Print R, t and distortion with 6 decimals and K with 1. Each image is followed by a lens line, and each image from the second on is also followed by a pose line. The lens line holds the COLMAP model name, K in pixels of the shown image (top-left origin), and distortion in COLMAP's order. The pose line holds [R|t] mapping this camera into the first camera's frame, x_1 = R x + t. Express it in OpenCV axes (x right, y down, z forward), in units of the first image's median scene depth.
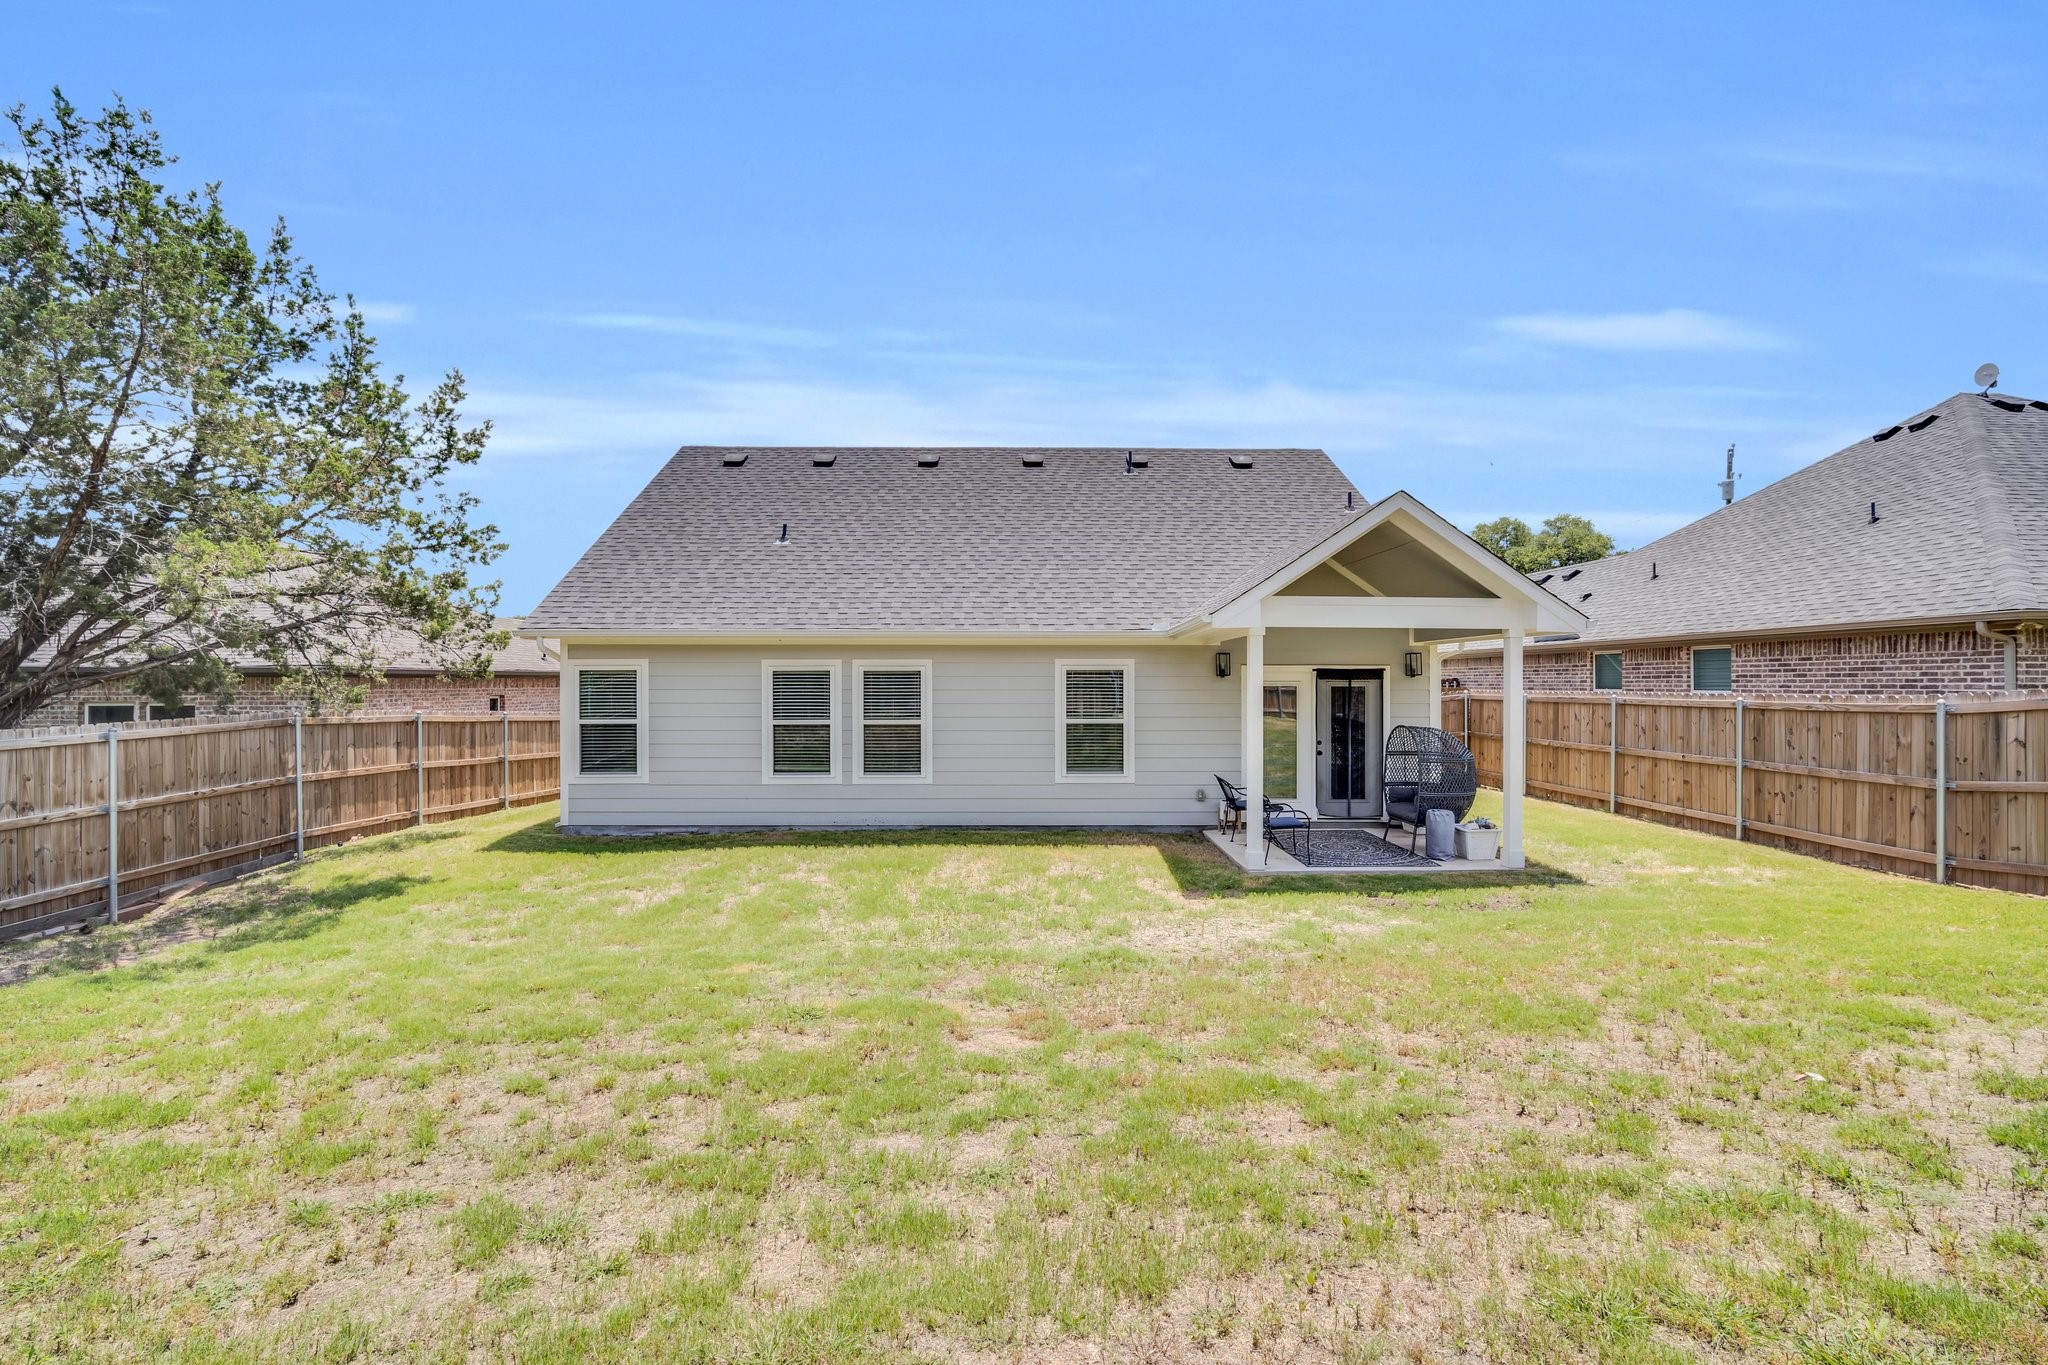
lens RADIAL K [[901.7, 0, 1056.6], [0, 901.7, 685.4], [0, 0, 1]] dist [-0.003730, 0.000009]
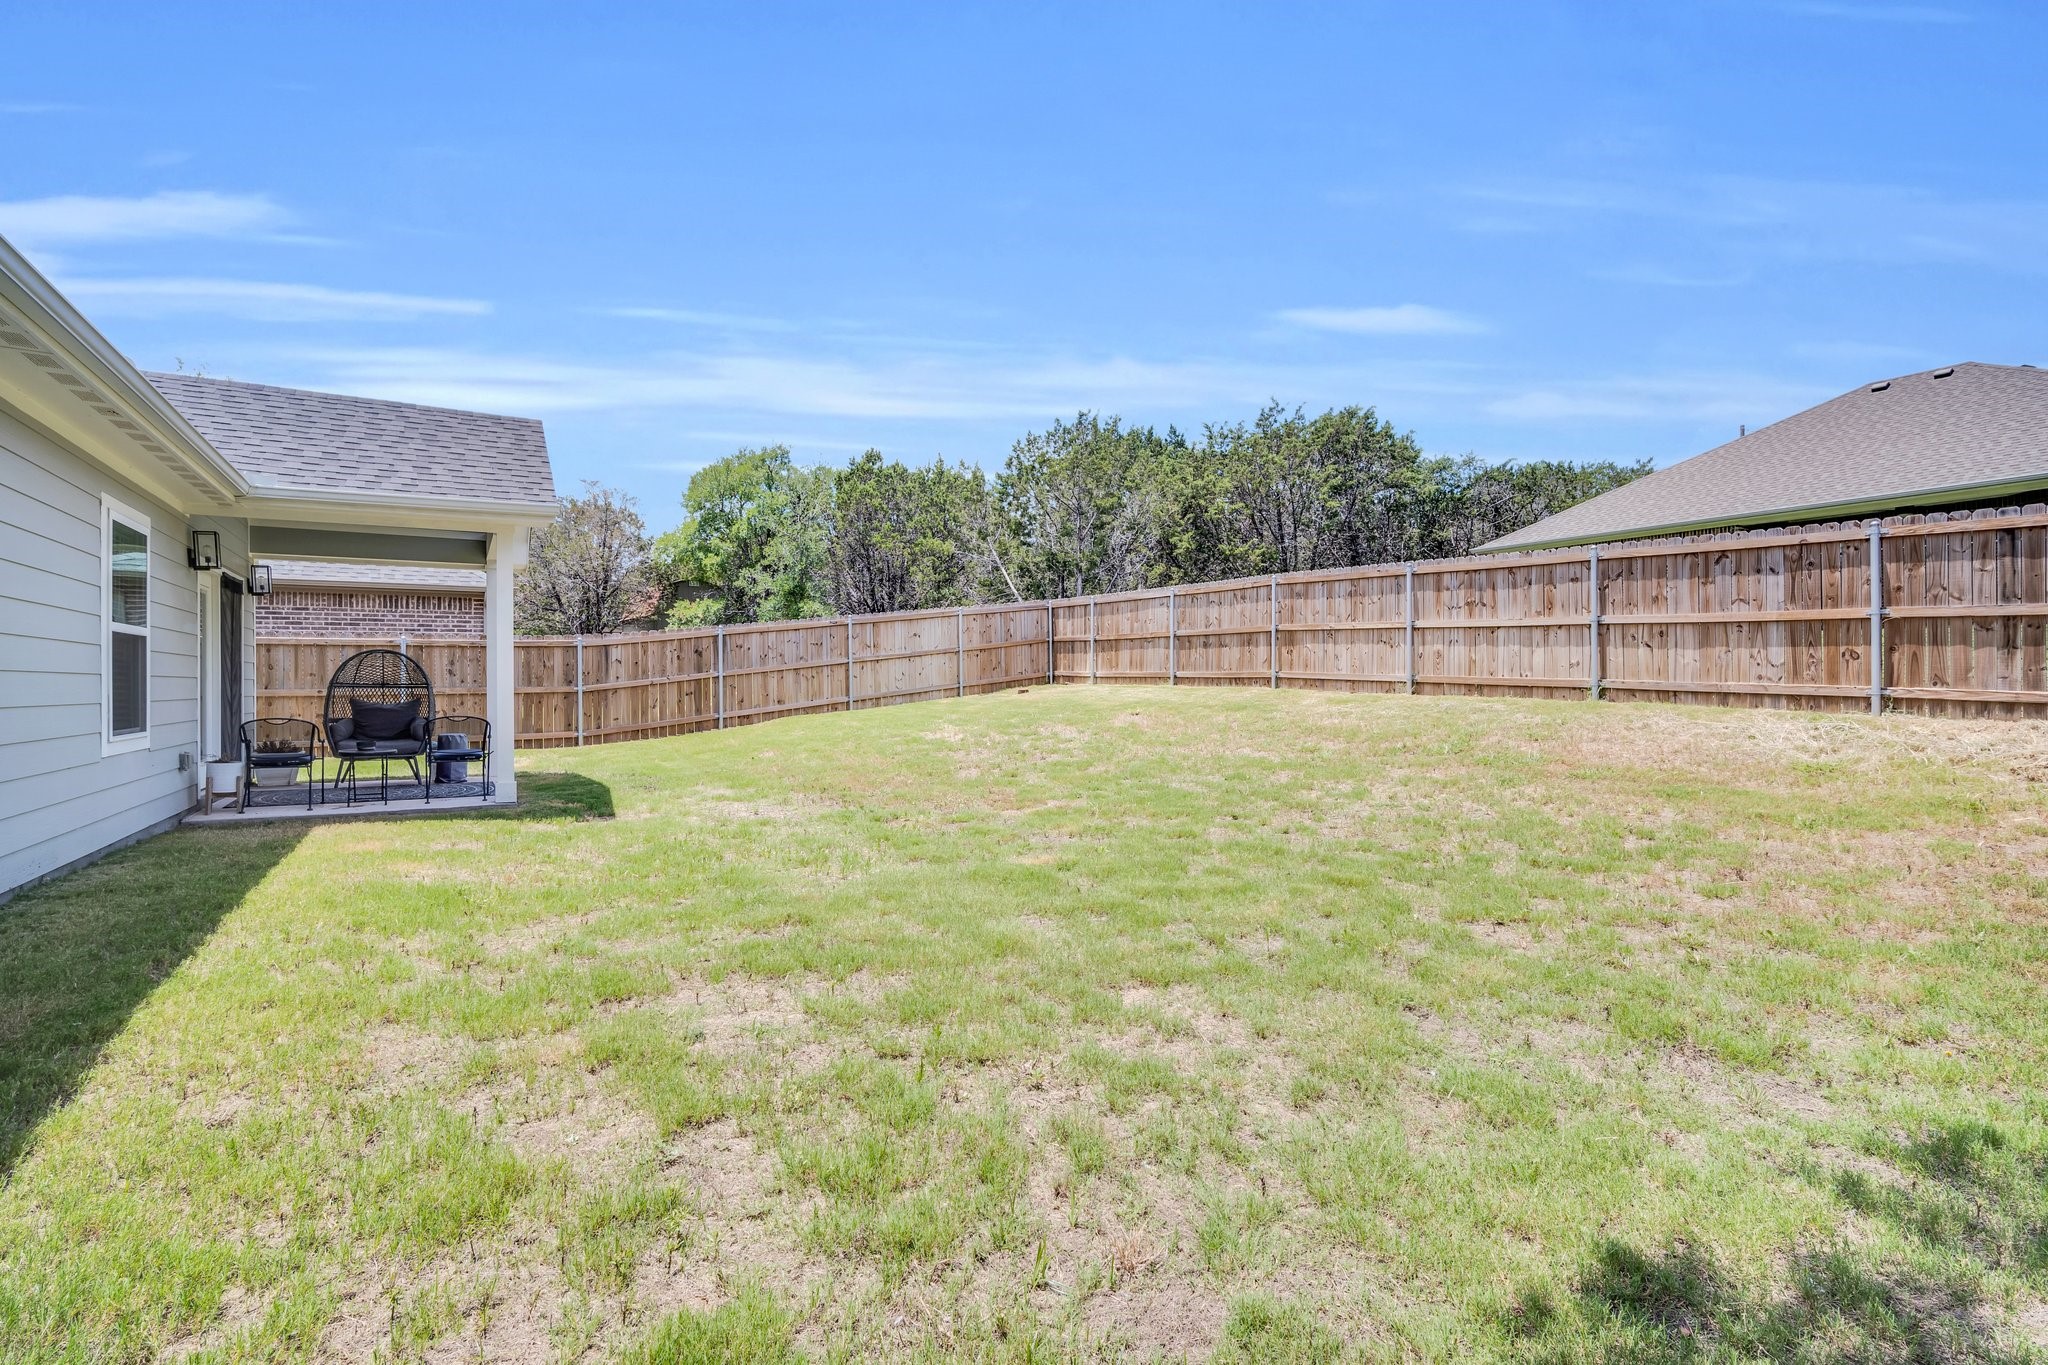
lens RADIAL K [[922.0, 0, 966.7], [0, 922.0, 679.7], [0, 0, 1]] dist [-0.003965, 0.000903]
pose [[-0.474856, 0.006074, 0.880043, -0.638198], [0.009217, 0.999956, -0.001928, 0.075560], [-0.880015, 0.007196, -0.474891, 0.859177]]
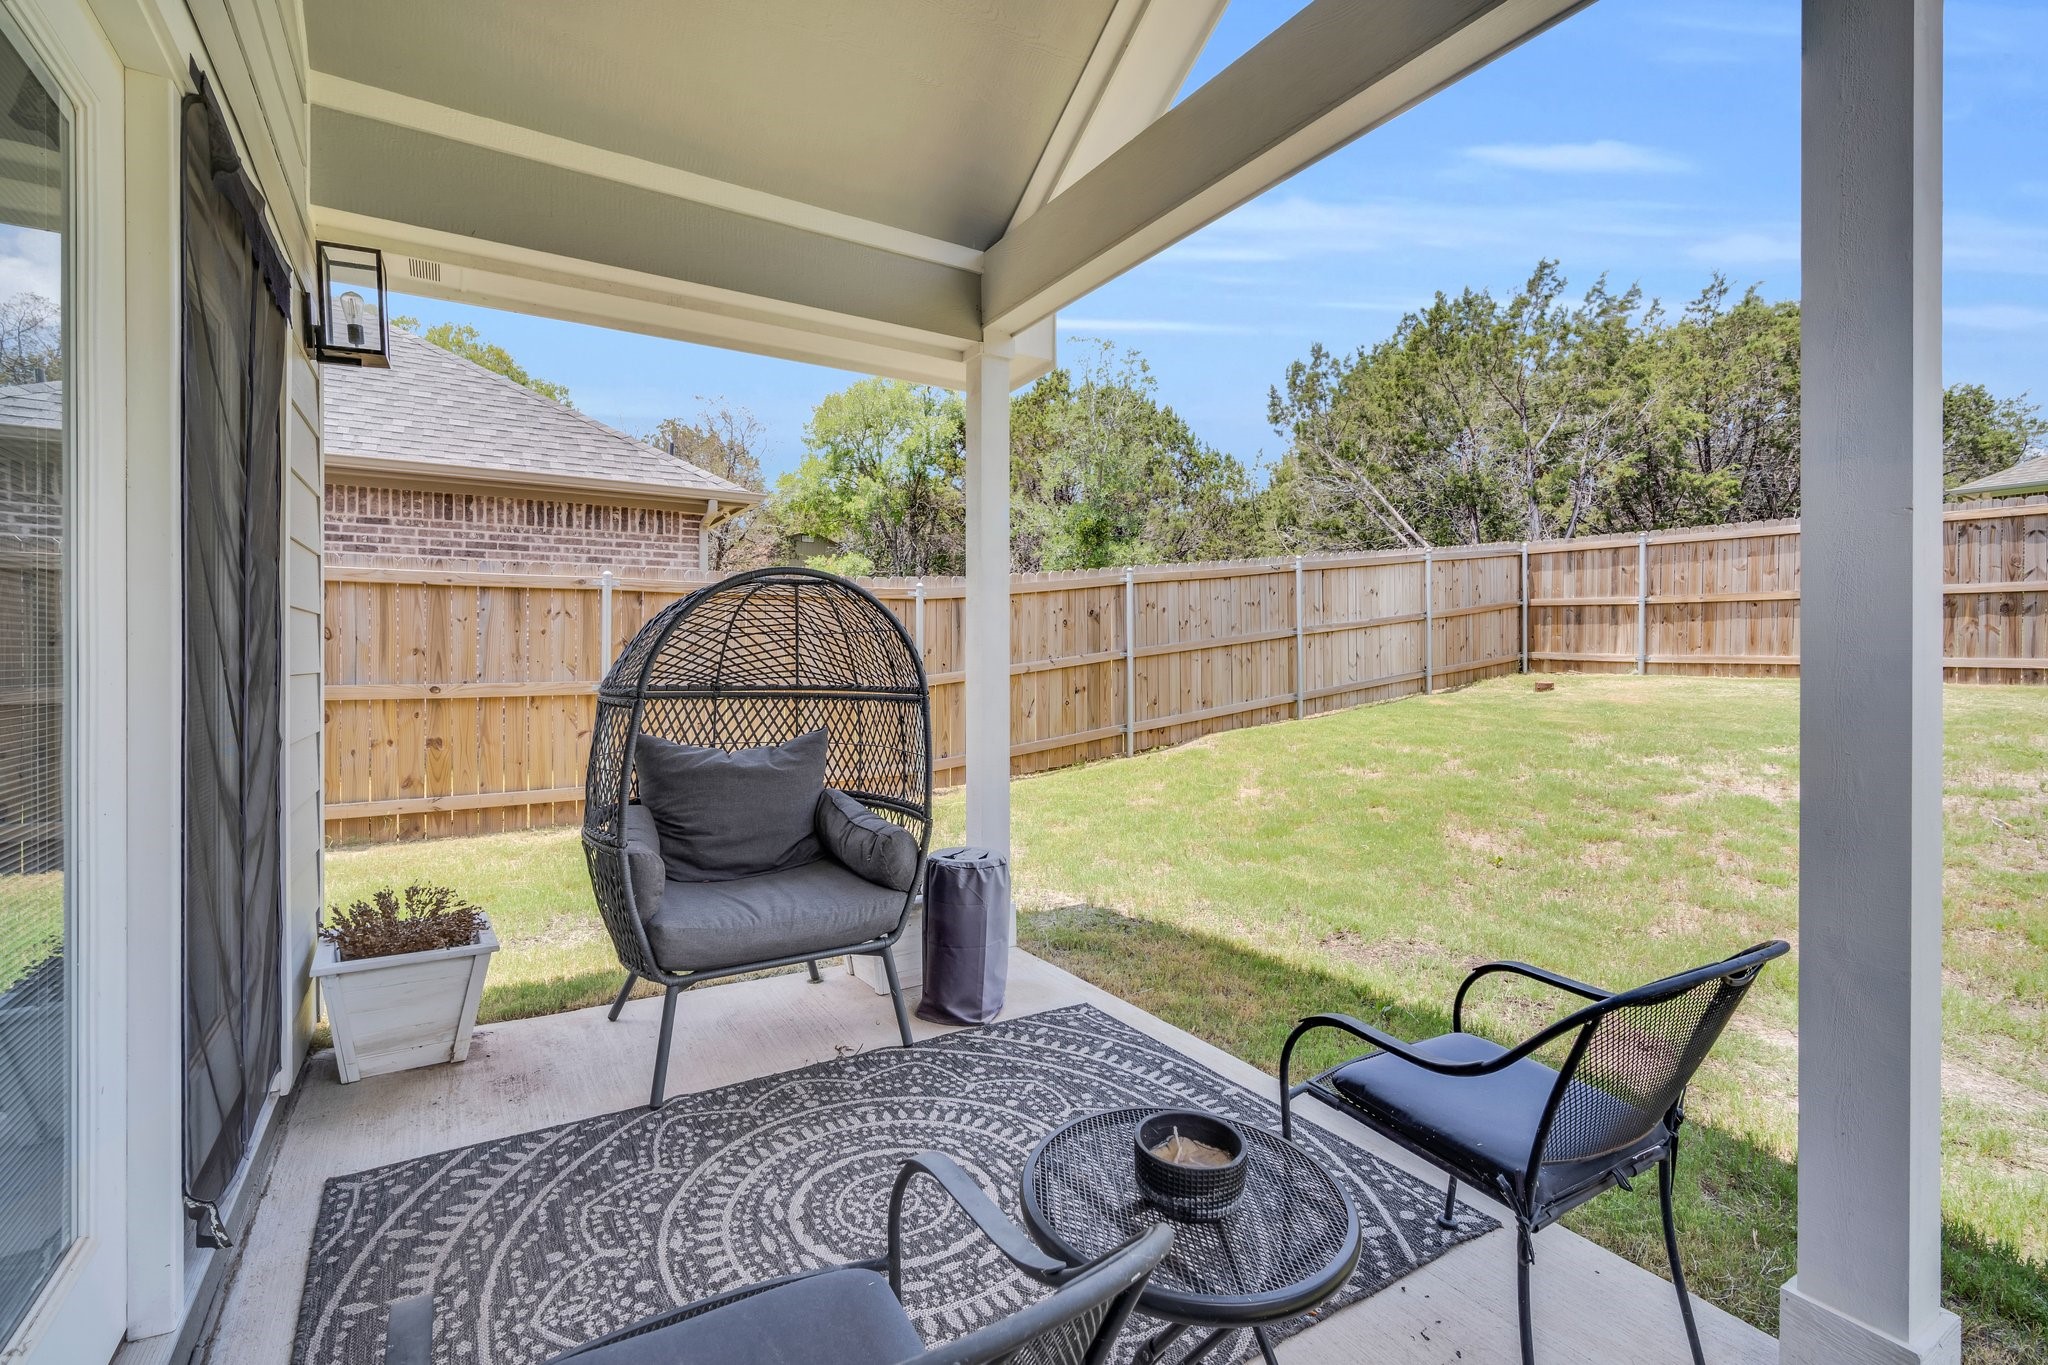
lens RADIAL K [[944.3, 0, 1024.0], [0, 944.3, 682.5], [0, 0, 1]] dist [-0.027049, 0.000379]
pose [[-0.500074, -0.020641, 0.865737, 0.101506], [0.002035, 0.999685, 0.025010, 0.064628], [-0.865980, 0.014269, -0.499874, 0.993202]]
